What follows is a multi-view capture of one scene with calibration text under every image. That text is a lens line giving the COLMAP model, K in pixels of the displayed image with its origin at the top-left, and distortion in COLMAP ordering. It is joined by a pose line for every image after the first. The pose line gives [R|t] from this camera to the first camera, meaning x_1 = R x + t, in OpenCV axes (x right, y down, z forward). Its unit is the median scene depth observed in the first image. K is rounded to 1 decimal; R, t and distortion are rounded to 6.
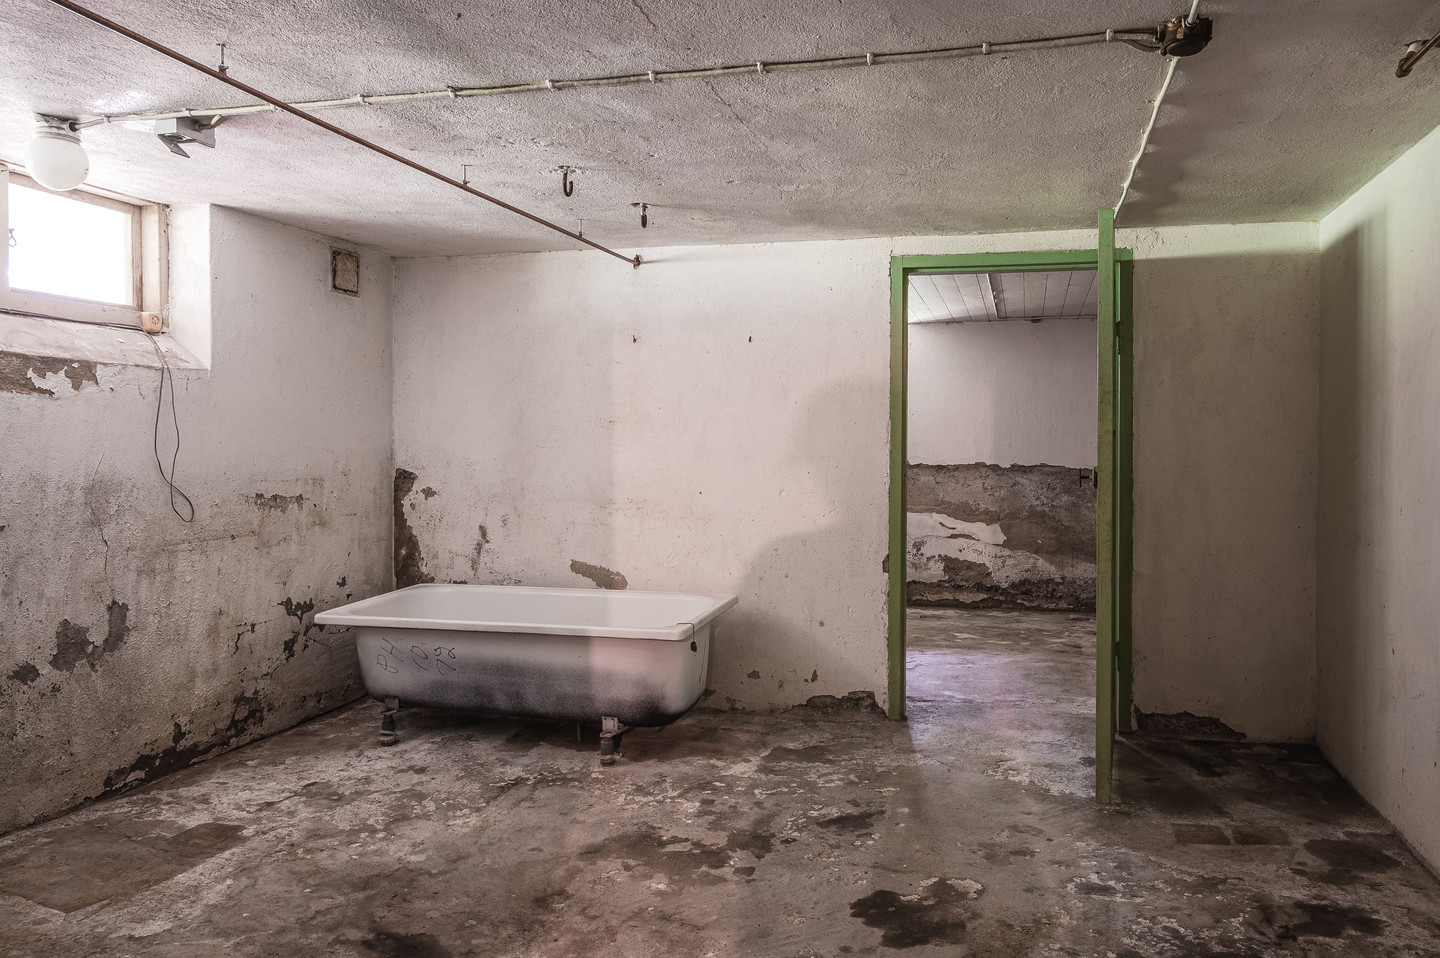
lens RADIAL K [[1037.7, 0, 722.0], [0, 1037.7, 476.4], [0, 0, 1]] dist [0.000157, 0.000810]
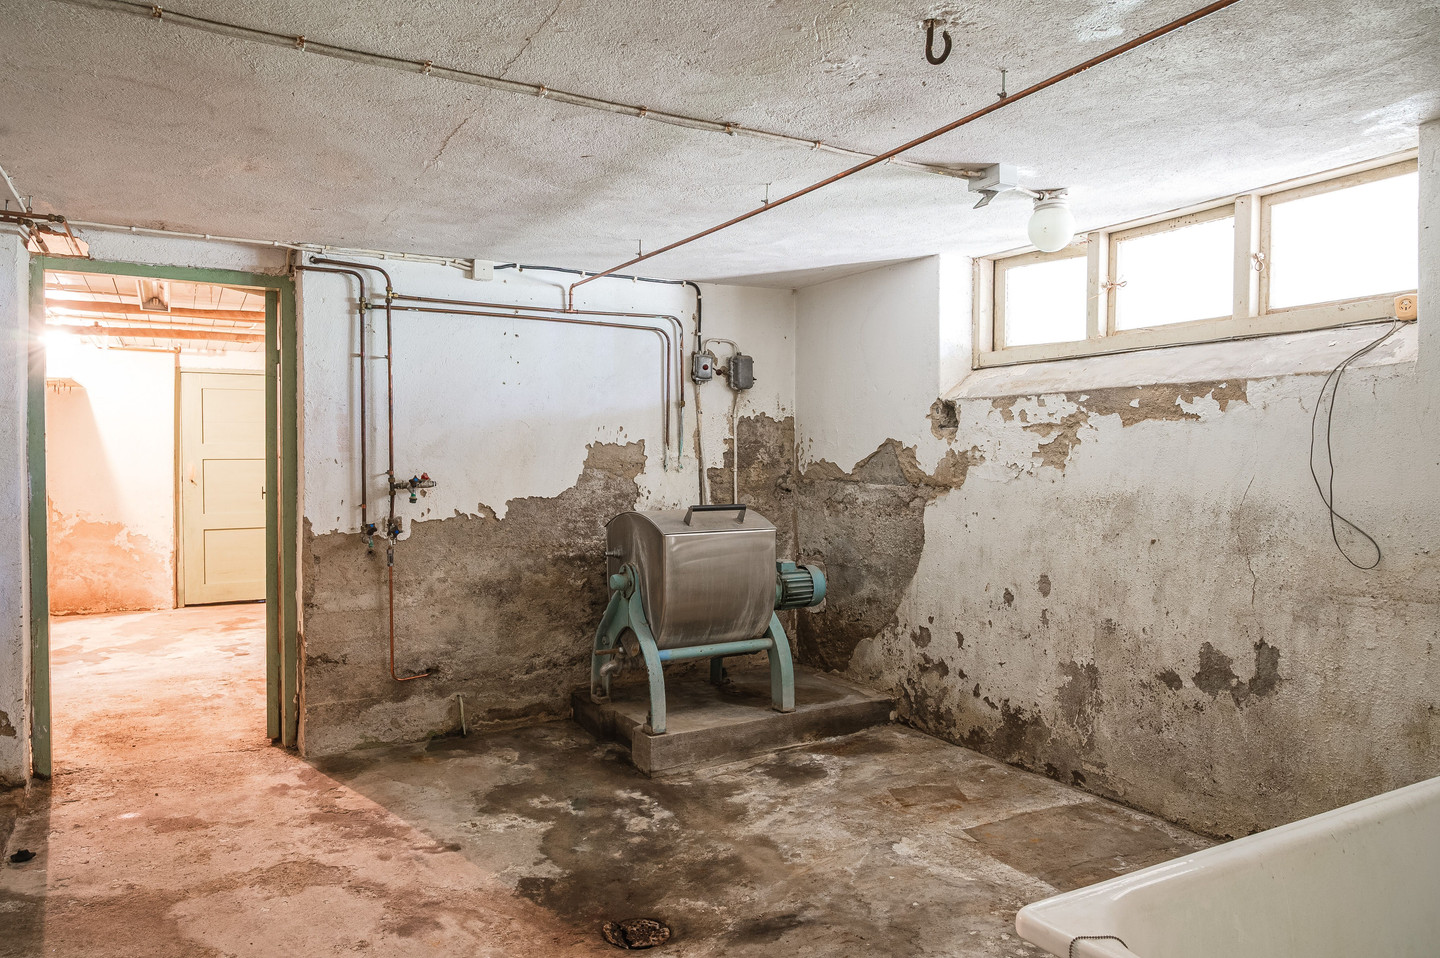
lens RADIAL K [[951.1, 0, 720.1], [0, 951.1, 475.9], [0, 0, 1]] dist [-0.000297, -0.000747]
pose [[-0.690598, 0.010813, -0.723158, 0.348382], [-0.015624, 0.999432, 0.029864, -0.041795], [0.723070, 0.031923, -0.690037, 1.275242]]
